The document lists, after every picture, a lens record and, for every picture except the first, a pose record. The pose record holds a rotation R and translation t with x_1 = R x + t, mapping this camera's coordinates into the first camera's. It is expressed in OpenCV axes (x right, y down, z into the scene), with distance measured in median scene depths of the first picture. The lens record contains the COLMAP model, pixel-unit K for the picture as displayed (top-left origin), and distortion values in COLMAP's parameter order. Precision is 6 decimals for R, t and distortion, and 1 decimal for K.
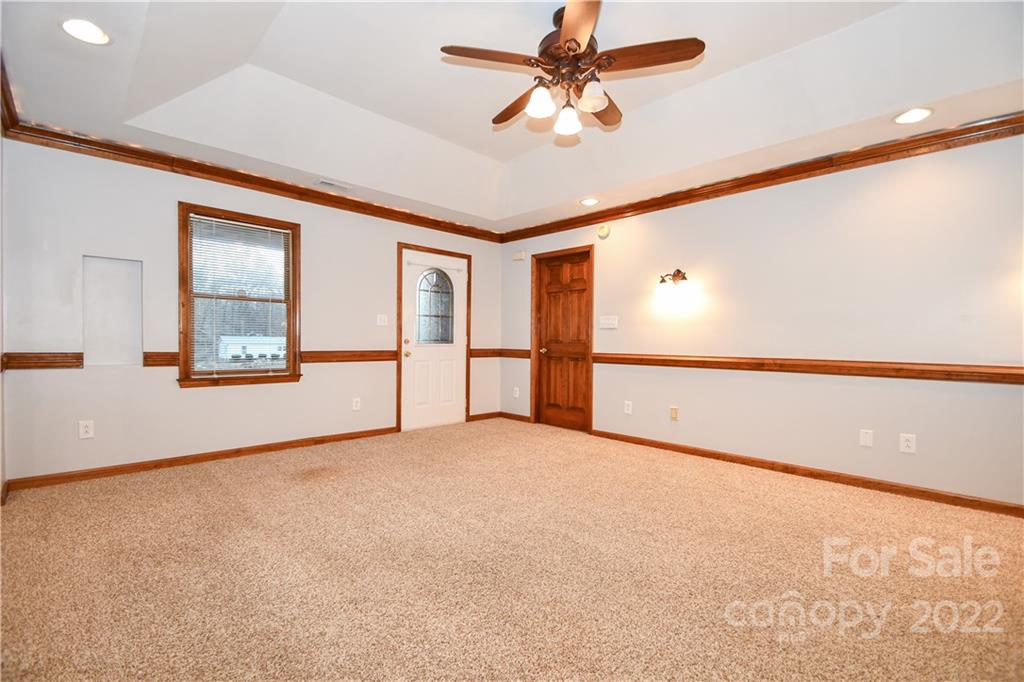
lens RADIAL K [[448.6, 0, 507.4], [0, 448.6, 343.8], [0, 0, 1]] dist [0.000921, -0.000056]
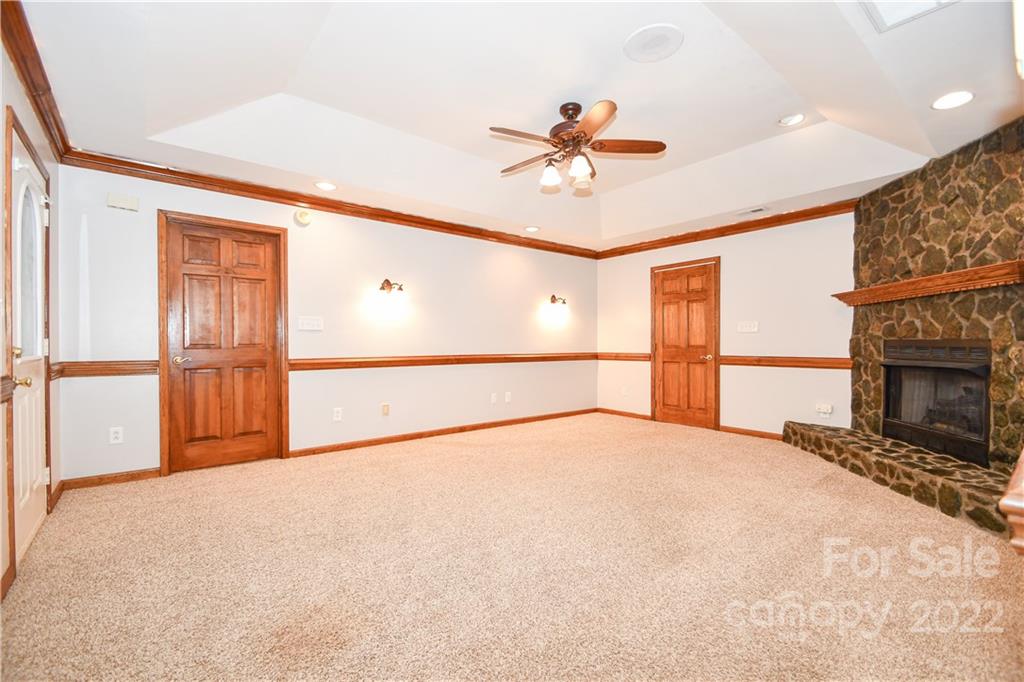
lens RADIAL K [[448.6, 0, 507.1], [0, 448.6, 342.4], [0, 0, 1]] dist [0.000921, -0.000056]
pose [[0.083584, -0.005651, 0.996485, -0.604249], [0.010964, 0.999929, 0.004751, -0.010015], [-0.996440, 0.010528, 0.083640, 0.523595]]
